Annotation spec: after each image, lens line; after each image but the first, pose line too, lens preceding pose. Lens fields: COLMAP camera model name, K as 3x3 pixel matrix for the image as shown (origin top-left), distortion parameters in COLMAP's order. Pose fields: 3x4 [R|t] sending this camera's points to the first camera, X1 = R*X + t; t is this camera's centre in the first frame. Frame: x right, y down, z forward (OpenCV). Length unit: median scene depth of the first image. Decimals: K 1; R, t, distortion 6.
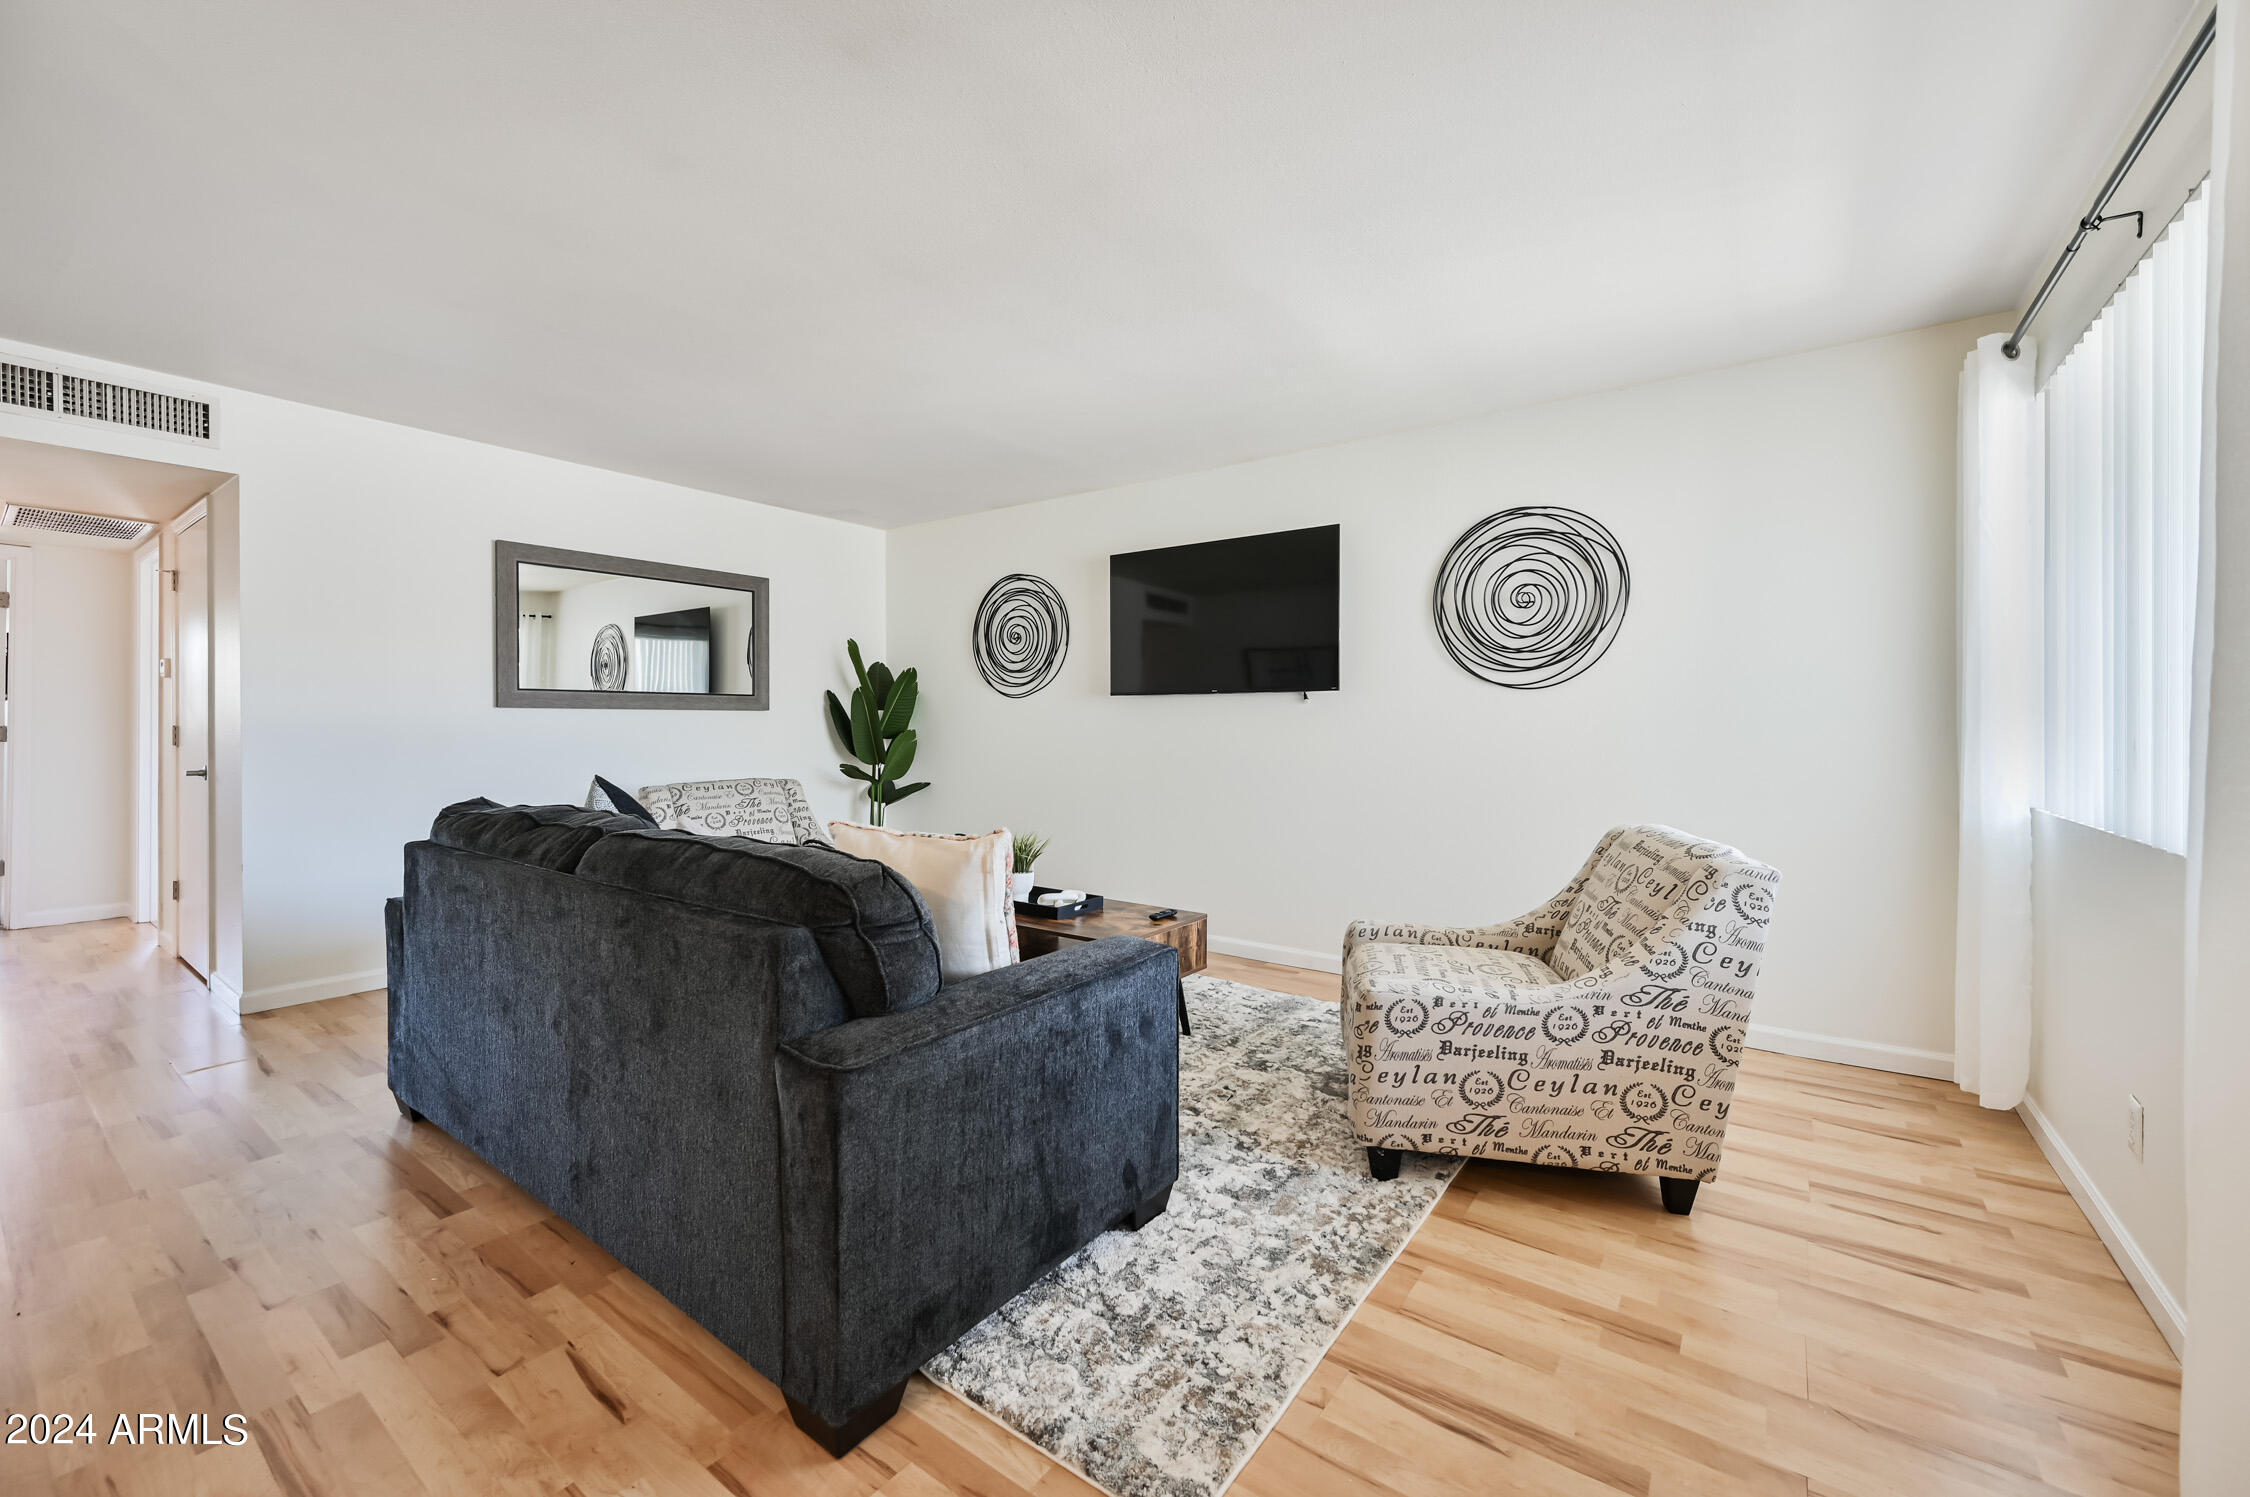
lens RADIAL K [[895.1, 0, 1129.2], [0, 895.1, 727.0], [0, 0, 1]] dist [0.000143, 0.000121]
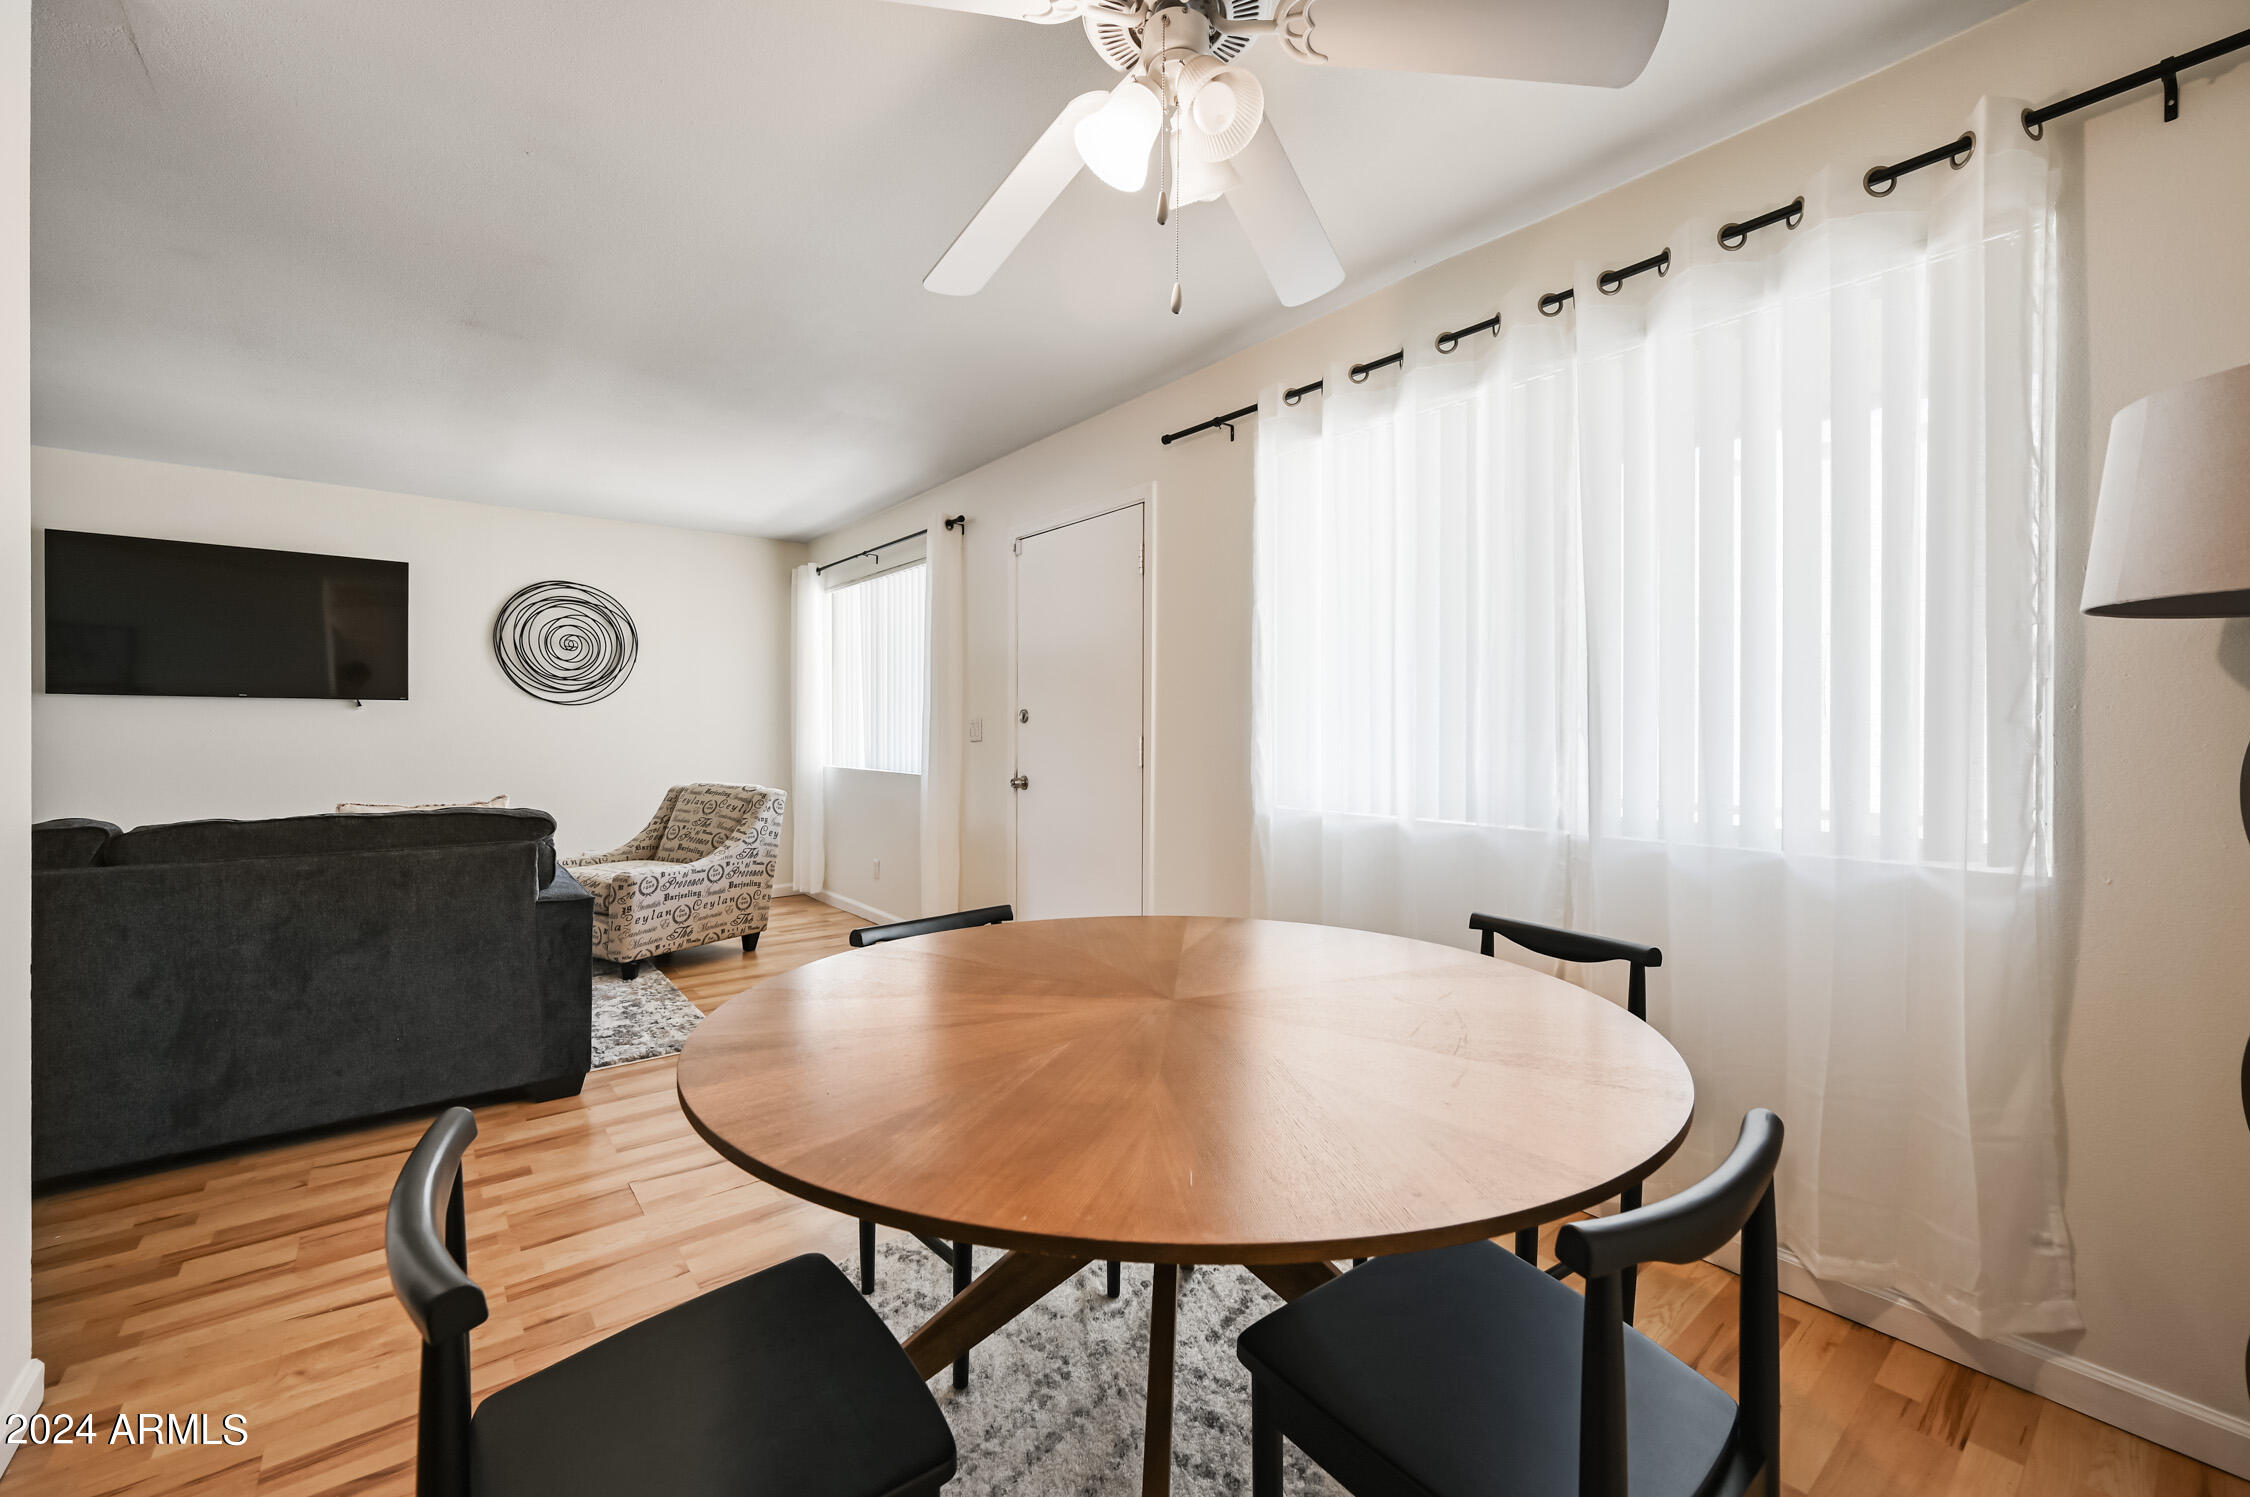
lens RADIAL K [[895.1, 0, 1127.5], [0, 895.1, 734.4], [0, 0, 1]] dist [0.000143, 0.000121]
pose [[0.260600, -0.005420, 0.965432, -1.249088], [-0.002719, 0.999976, 0.006348, -0.009901], [-0.965443, -0.004279, 0.260579, -0.465098]]
